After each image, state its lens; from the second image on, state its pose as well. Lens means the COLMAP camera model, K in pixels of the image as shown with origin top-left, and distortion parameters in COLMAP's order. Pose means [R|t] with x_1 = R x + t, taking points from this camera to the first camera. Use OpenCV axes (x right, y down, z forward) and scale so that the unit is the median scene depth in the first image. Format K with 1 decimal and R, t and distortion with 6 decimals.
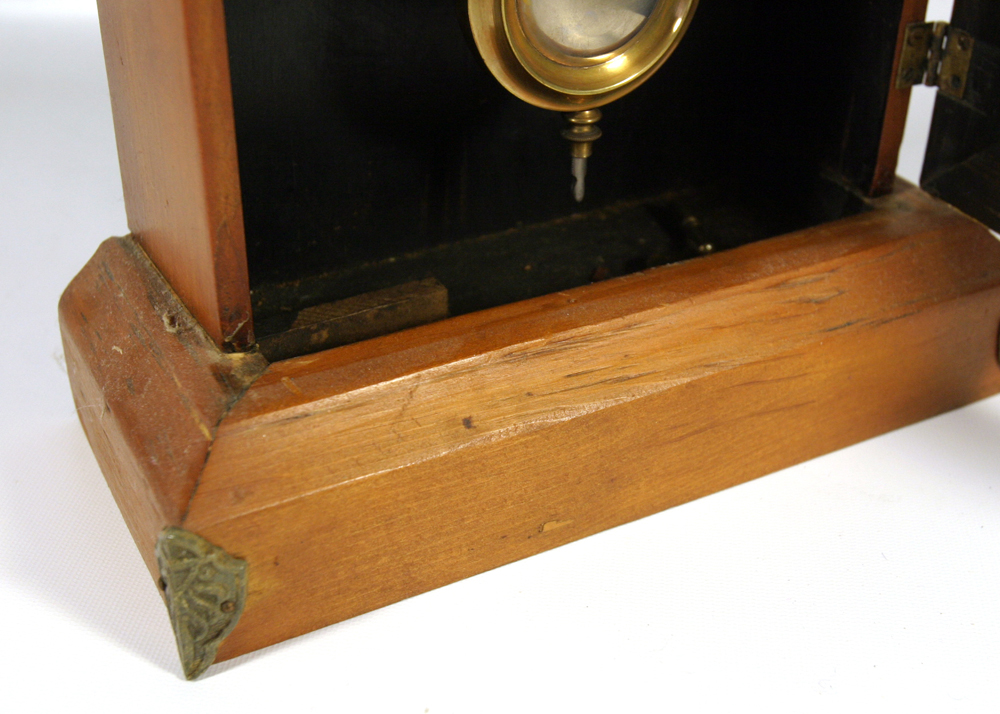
lens RADIAL K [[1348.8, 0, 503.6], [0, 1348.8, 356.5], [0, 0, 1]] dist [-0.016360, 0.000000]
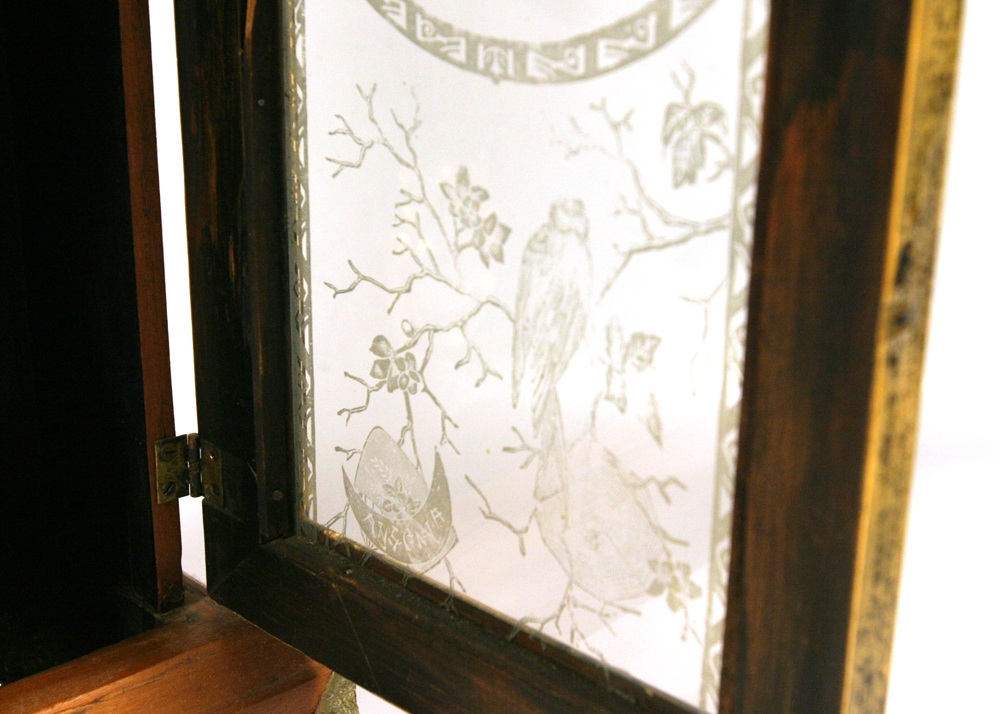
lens RADIAL K [[1693.0, 0, 500.3], [0, 1693.0, 356.8], [0, 0, 1]] dist [-0.003769, 0.000000]
pose [[0.973388, -0.094856, 0.208611, 0.297015], [0.137824, 0.969594, -0.202218, -0.017598], [-0.183086, 0.225588, 0.956864, -0.272317]]
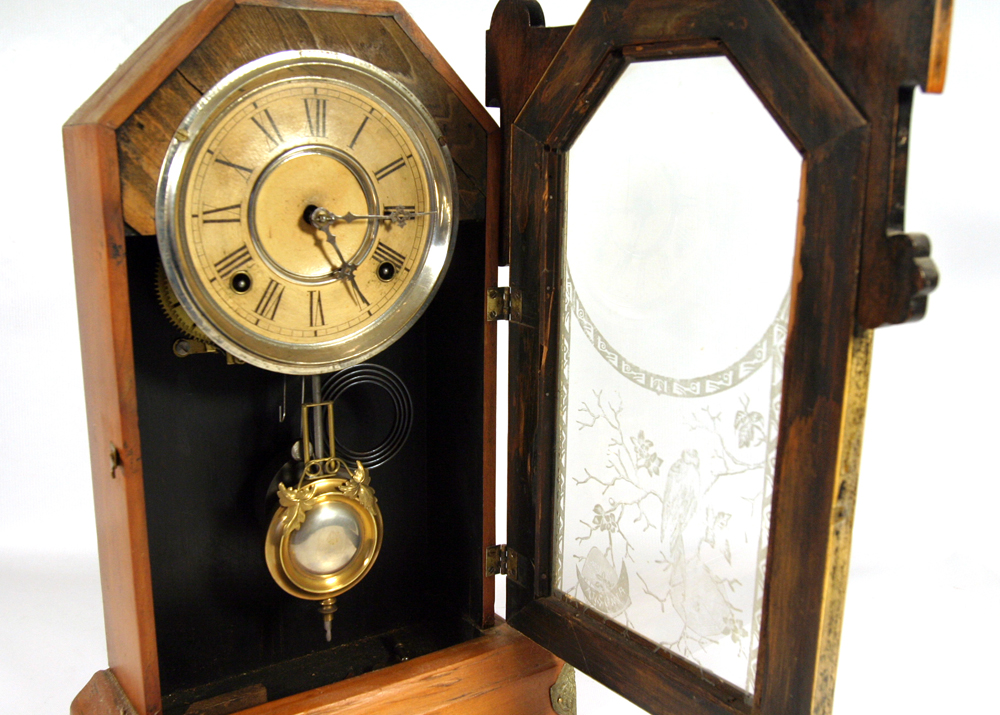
lens RADIAL K [[985.3, 0, 494.5], [0, 985.3, 358.5], [0, 0, 1]] dist [-0.060461, 0.000000]
pose [[0.996018, -0.035600, 0.081741, 0.198711], [0.061757, 0.936737, -0.344543, 0.010831], [-0.064305, 0.348219, 0.935205, -0.566844]]
